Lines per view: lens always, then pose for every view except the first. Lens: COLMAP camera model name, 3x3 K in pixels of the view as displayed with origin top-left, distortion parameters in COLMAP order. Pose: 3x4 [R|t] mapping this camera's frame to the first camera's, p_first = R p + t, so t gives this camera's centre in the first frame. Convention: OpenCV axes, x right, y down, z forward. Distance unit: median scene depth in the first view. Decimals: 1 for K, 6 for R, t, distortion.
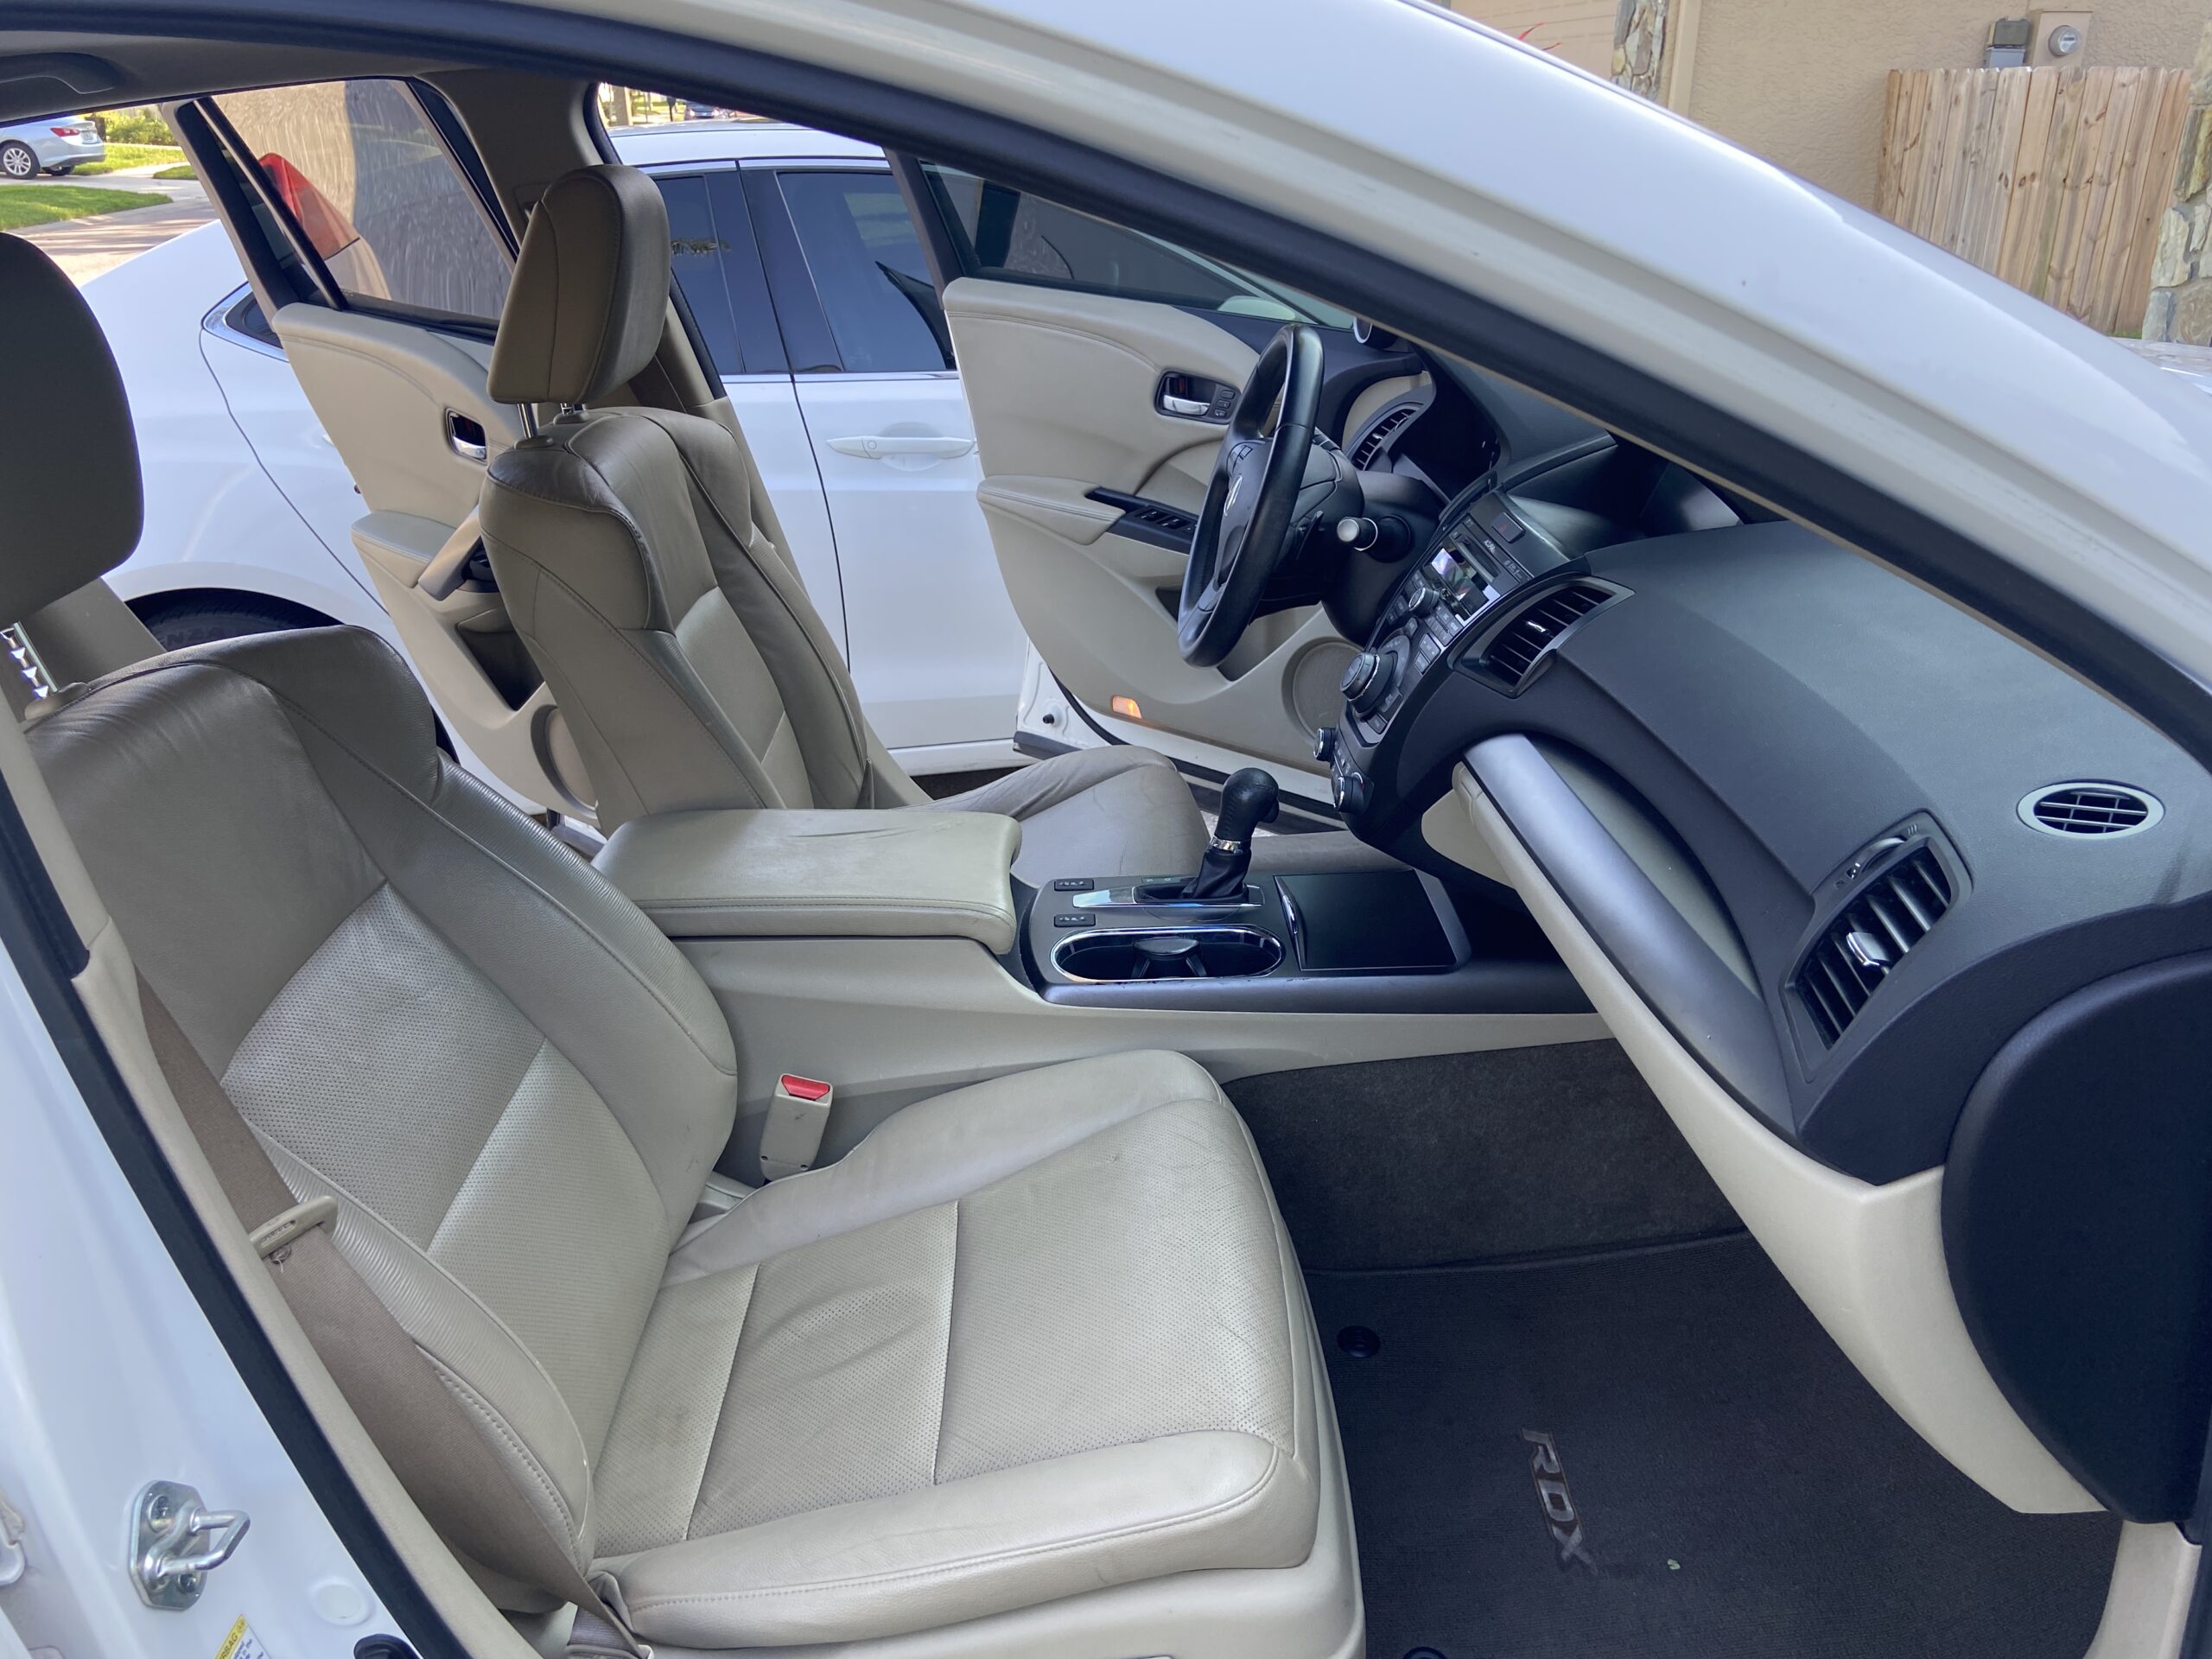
lens RADIAL K [[1690.1, 0, 1102.1], [0, 1690.1, 850.4], [0, 0, 1]] dist [0.113098, -0.141444]
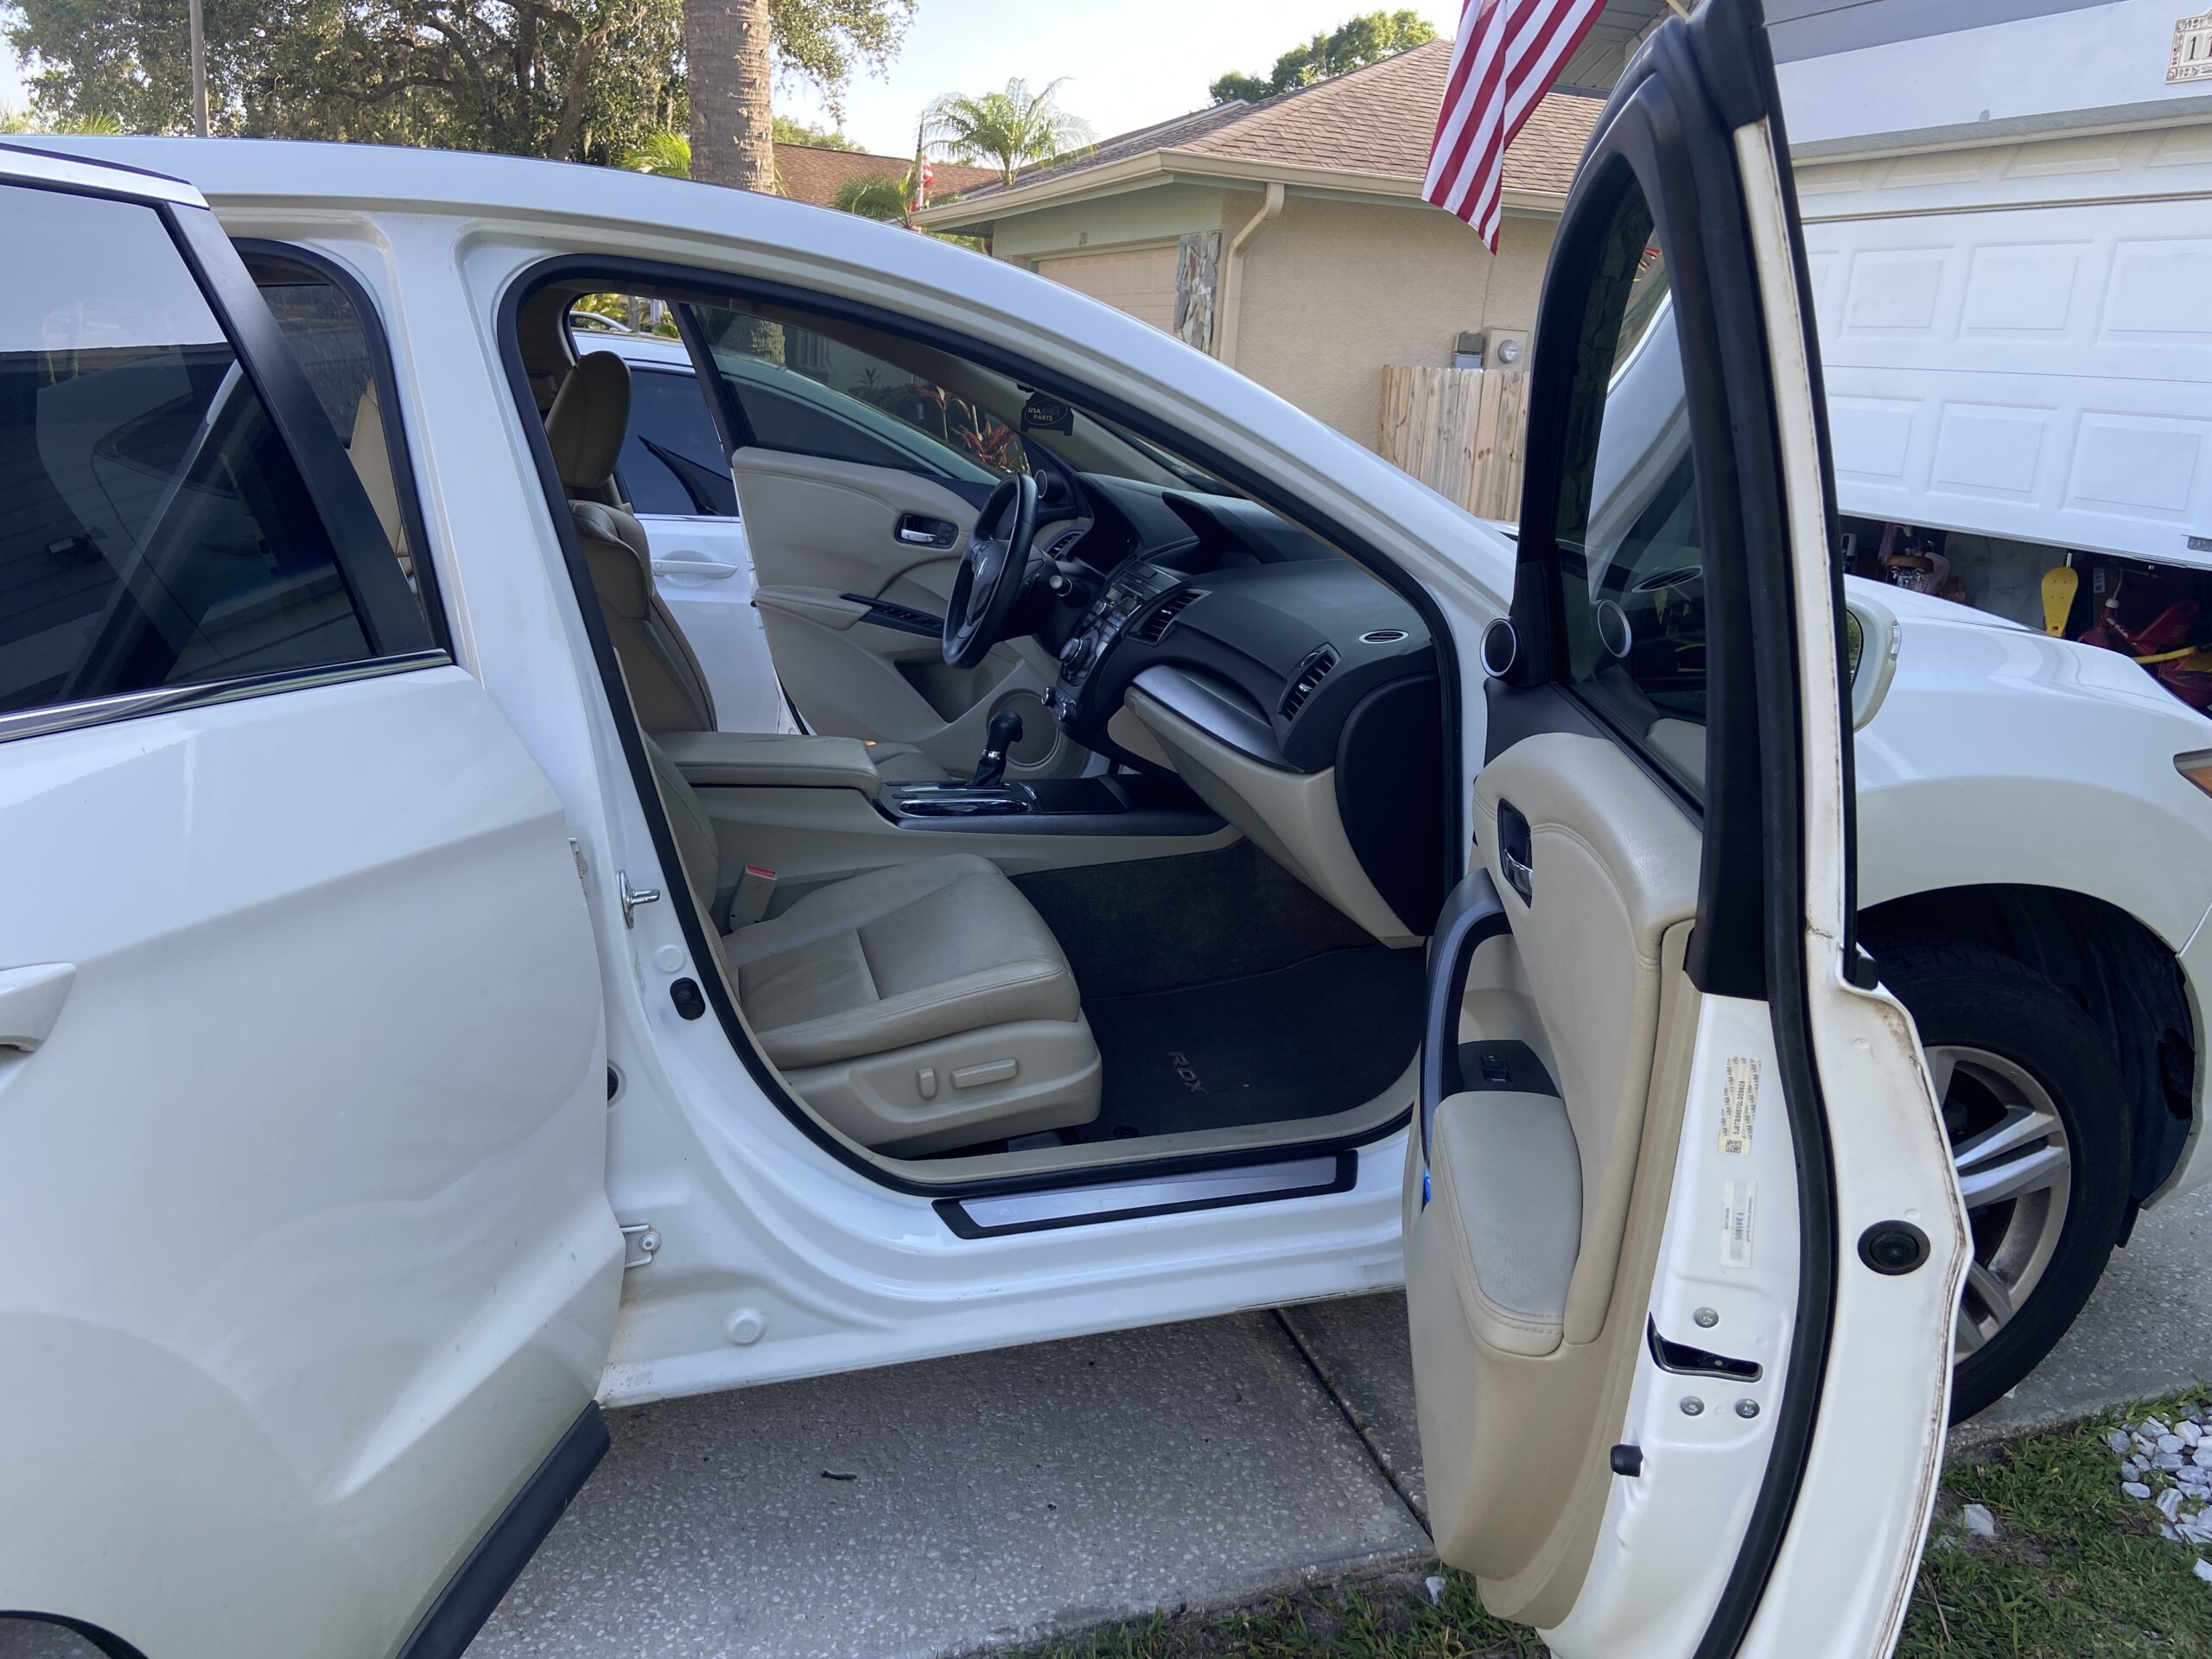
lens RADIAL K [[1690.1, 0, 1127.5], [0, 1690.1, 810.7], [0, 0, 1]] dist [0.113098, -0.141444]
pose [[0.968264, 0.010489, 0.249709, -0.192060], [0.026356, 0.989263, -0.143751, 0.262336], [-0.248536, 0.145770, 0.957591, -0.580893]]
